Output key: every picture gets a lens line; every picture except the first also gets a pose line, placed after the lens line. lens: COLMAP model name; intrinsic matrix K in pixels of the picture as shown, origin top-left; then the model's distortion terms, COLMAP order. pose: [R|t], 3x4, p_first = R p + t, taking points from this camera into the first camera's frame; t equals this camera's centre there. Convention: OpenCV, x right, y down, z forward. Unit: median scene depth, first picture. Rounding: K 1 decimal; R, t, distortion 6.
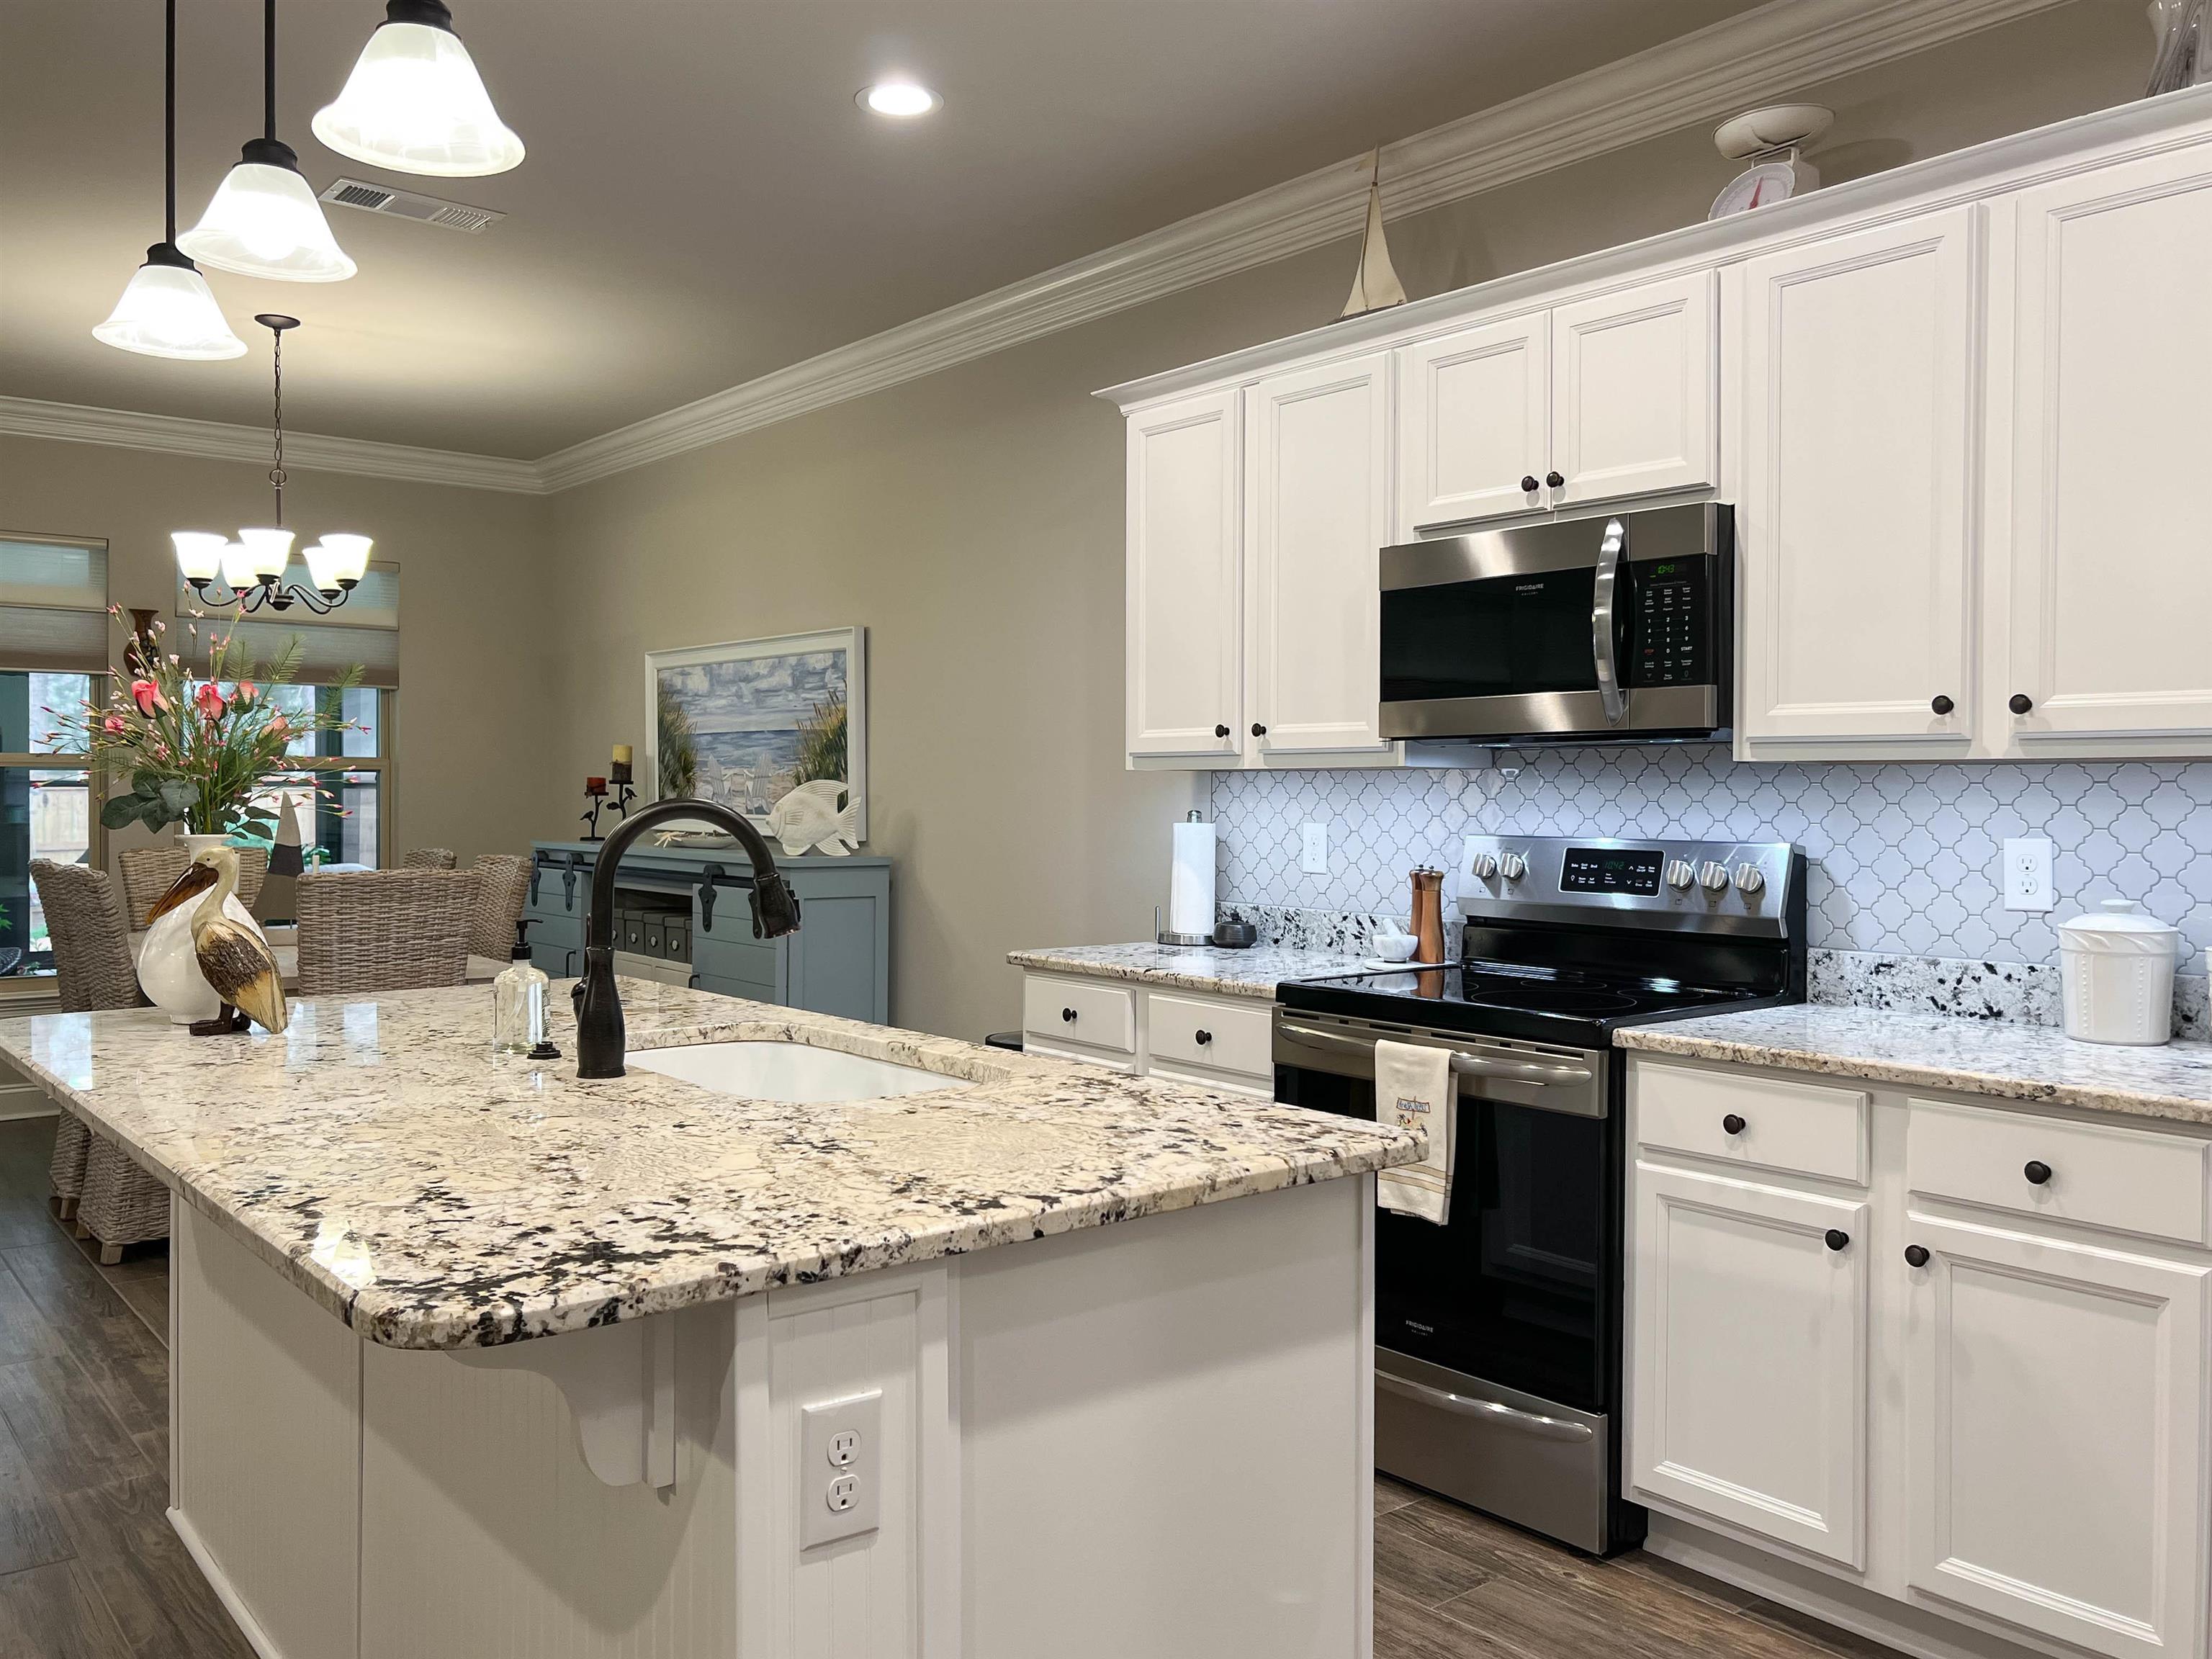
lens RADIAL K [[1724.0, 0, 1106.0], [0, 1724.0, 829.5], [0, 0, 1]] dist [-0.000303, -0.003771]
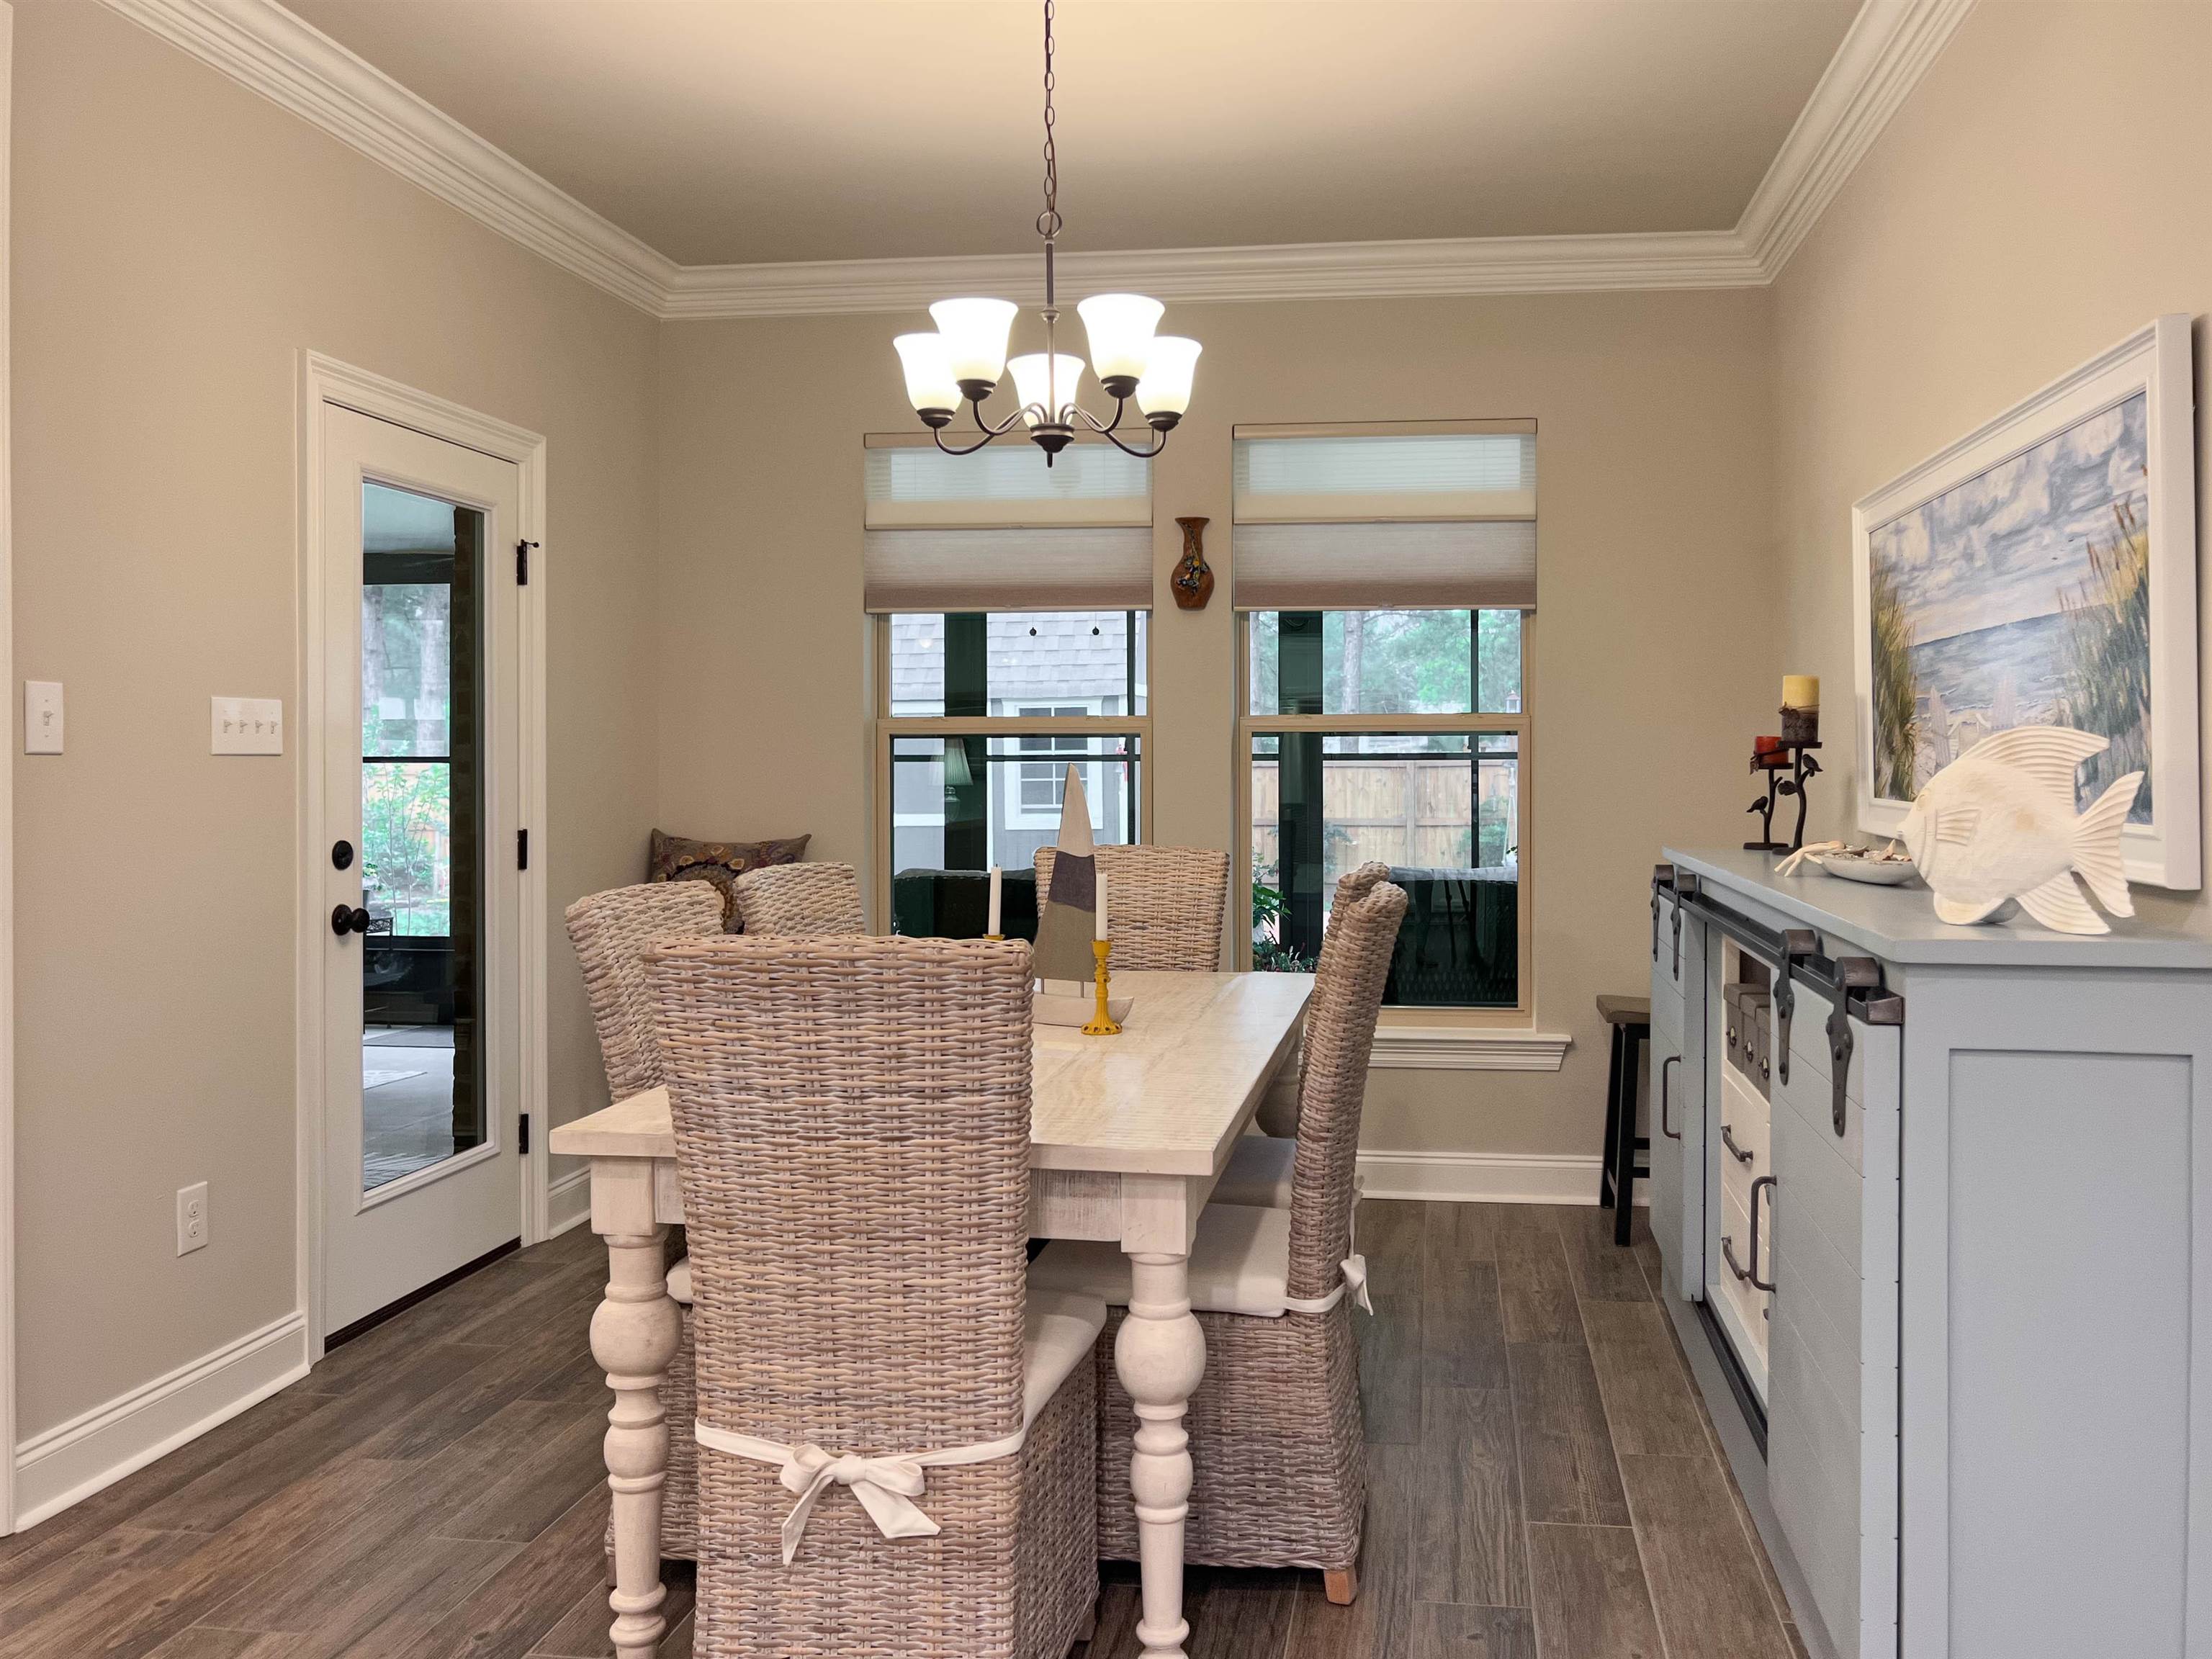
lens RADIAL K [[1850.7, 0, 1109.4], [0, 1850.7, 741.7], [0, 0, 1]] dist [0.001246, -0.000471]
pose [[0.691935, -0.012096, -0.721859, -0.014380], [-0.013115, 0.999484, -0.029319, -0.011044], [0.721841, 0.029754, 0.691419, 0.583750]]
